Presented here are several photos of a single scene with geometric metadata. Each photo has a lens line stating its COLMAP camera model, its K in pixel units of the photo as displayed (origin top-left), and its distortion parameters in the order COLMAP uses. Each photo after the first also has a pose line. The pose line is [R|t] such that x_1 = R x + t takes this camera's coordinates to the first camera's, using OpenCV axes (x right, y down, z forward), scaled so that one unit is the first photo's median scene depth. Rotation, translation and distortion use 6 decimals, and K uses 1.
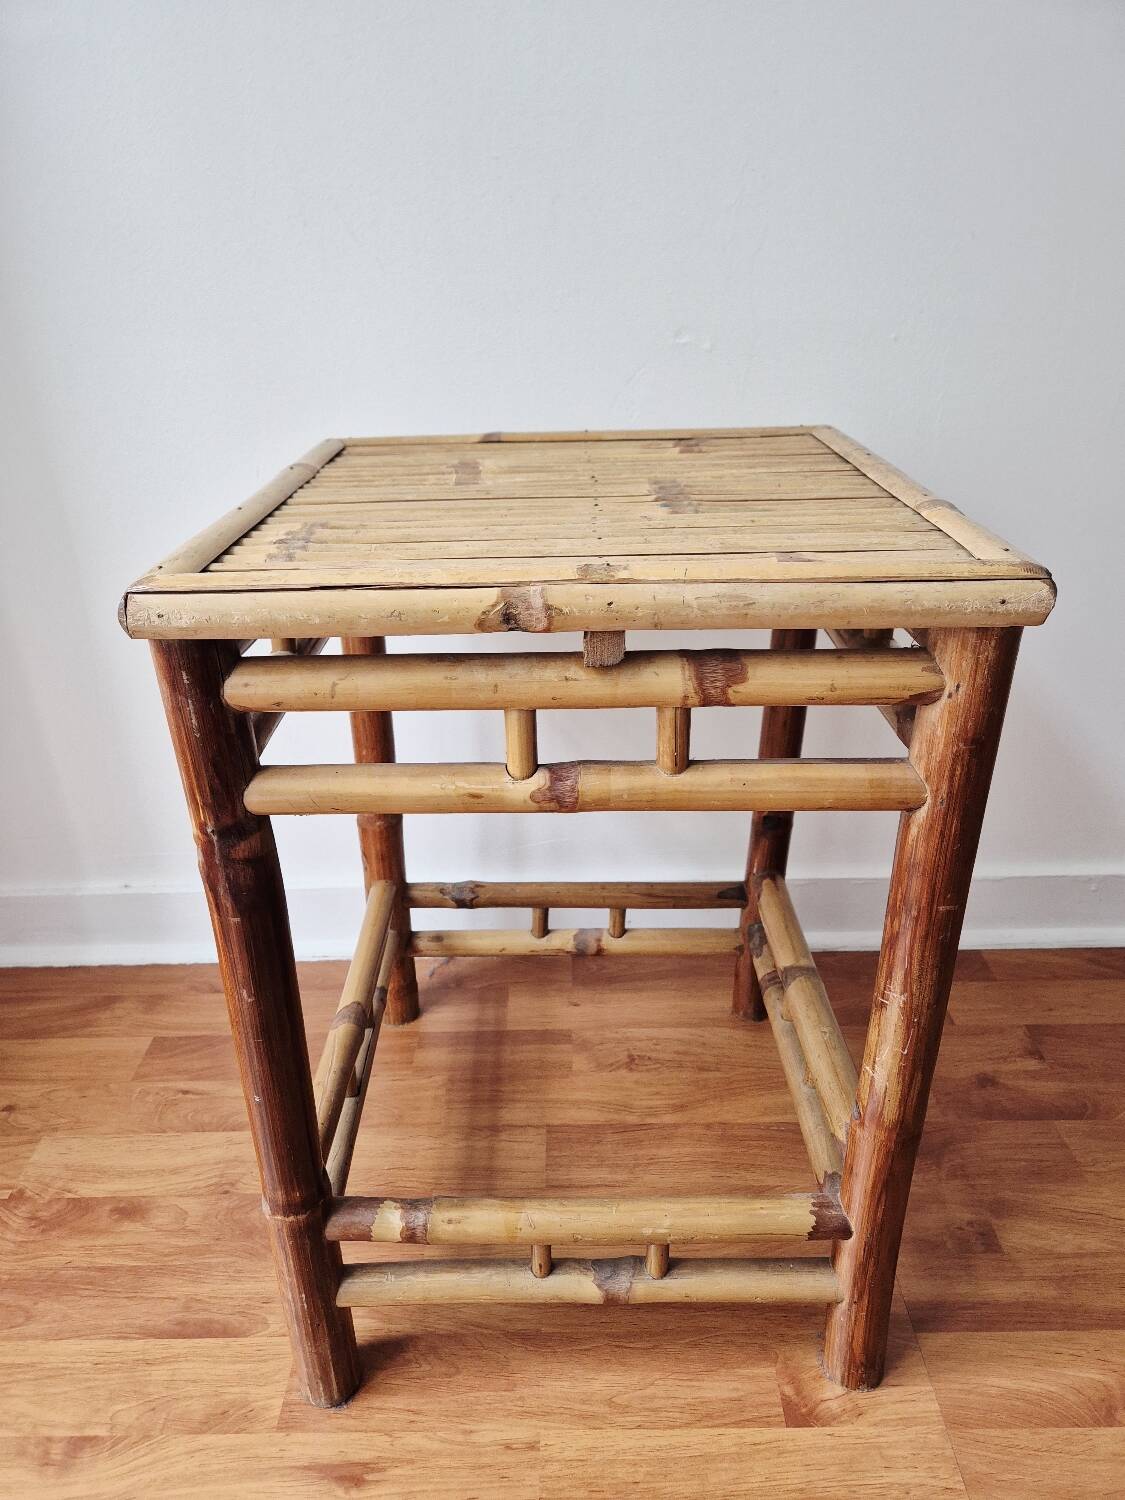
lens RADIAL K [[1004.4, 0, 558.8], [0, 1004.4, 769.0], [0, 0, 1]] dist [0.055834, -0.047478]
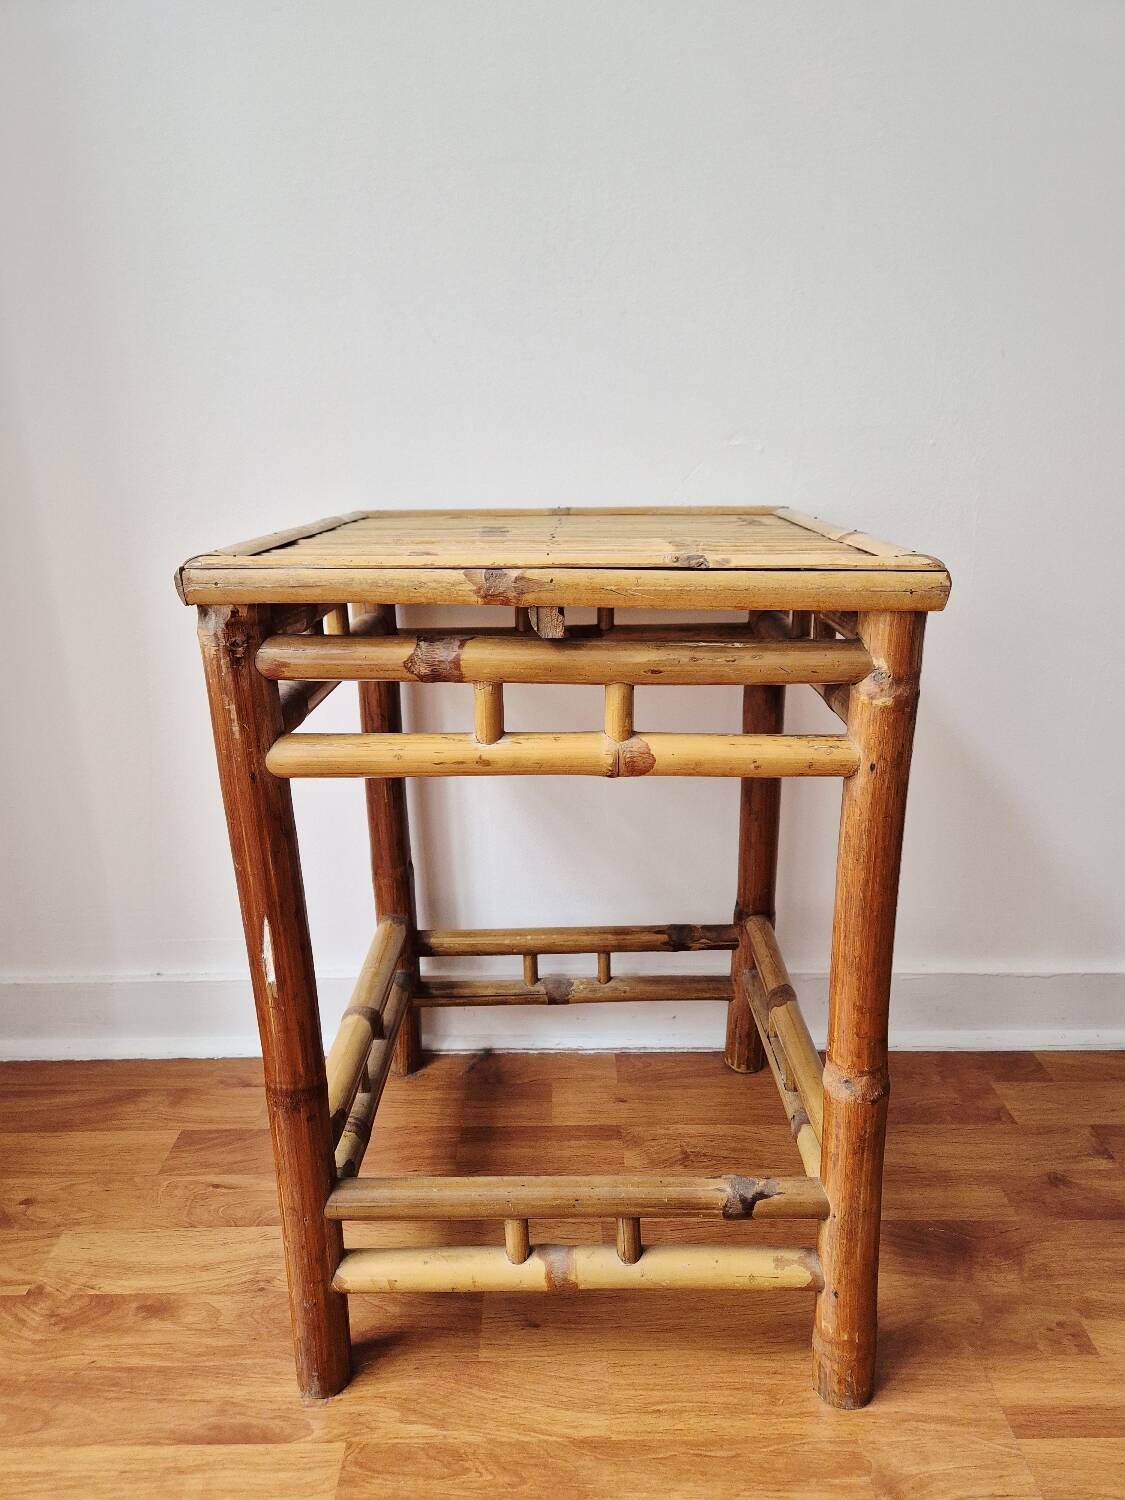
lens RADIAL K [[1004.4, 0, 569.2], [0, 1004.4, 759.3], [0, 0, 1]] dist [0.055834, -0.047478]
pose [[0.999734, 0.015004, 0.017505, -0.077943], [-0.012009, 0.987020, -0.160148, 0.093576], [-0.019681, 0.159895, 0.986938, -0.003726]]
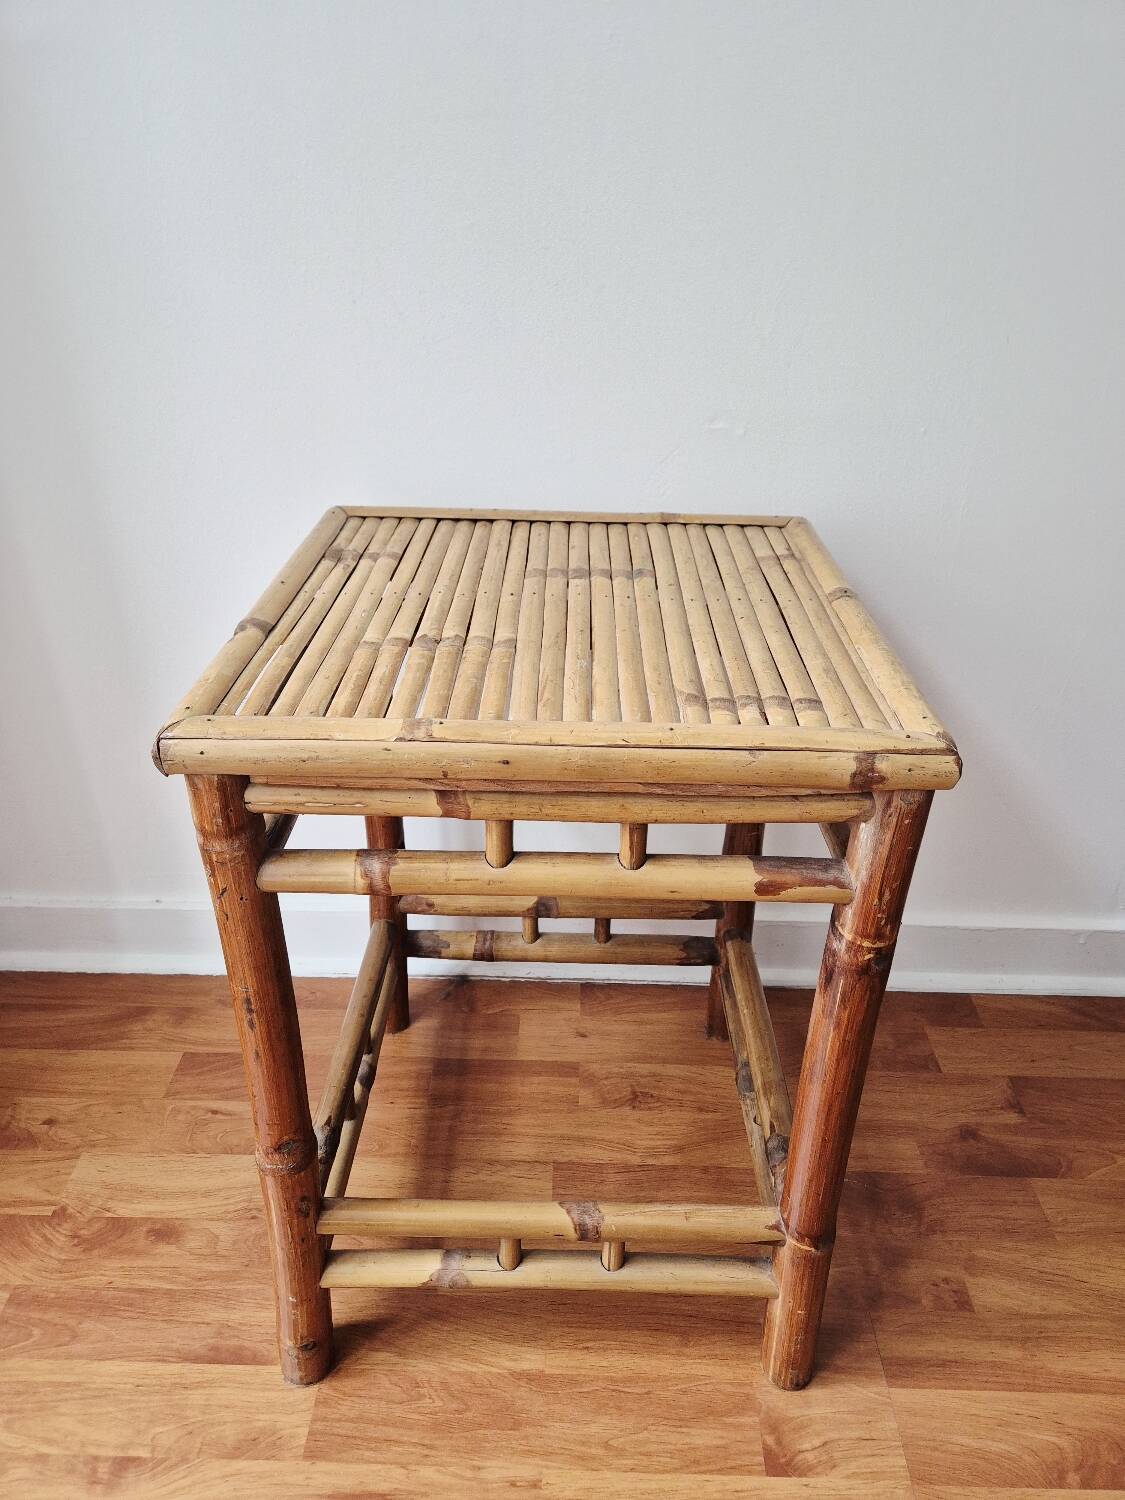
lens RADIAL K [[1004.4, 0, 557.6], [0, 1004.4, 752.3], [0, 0, 1]] dist [0.055834, -0.047478]
pose [[0.999201, 0.039930, -0.001967, -0.027166], [-0.039773, 0.997844, 0.052201, -0.160752], [0.004047, -0.052081, 0.998635, -0.051808]]
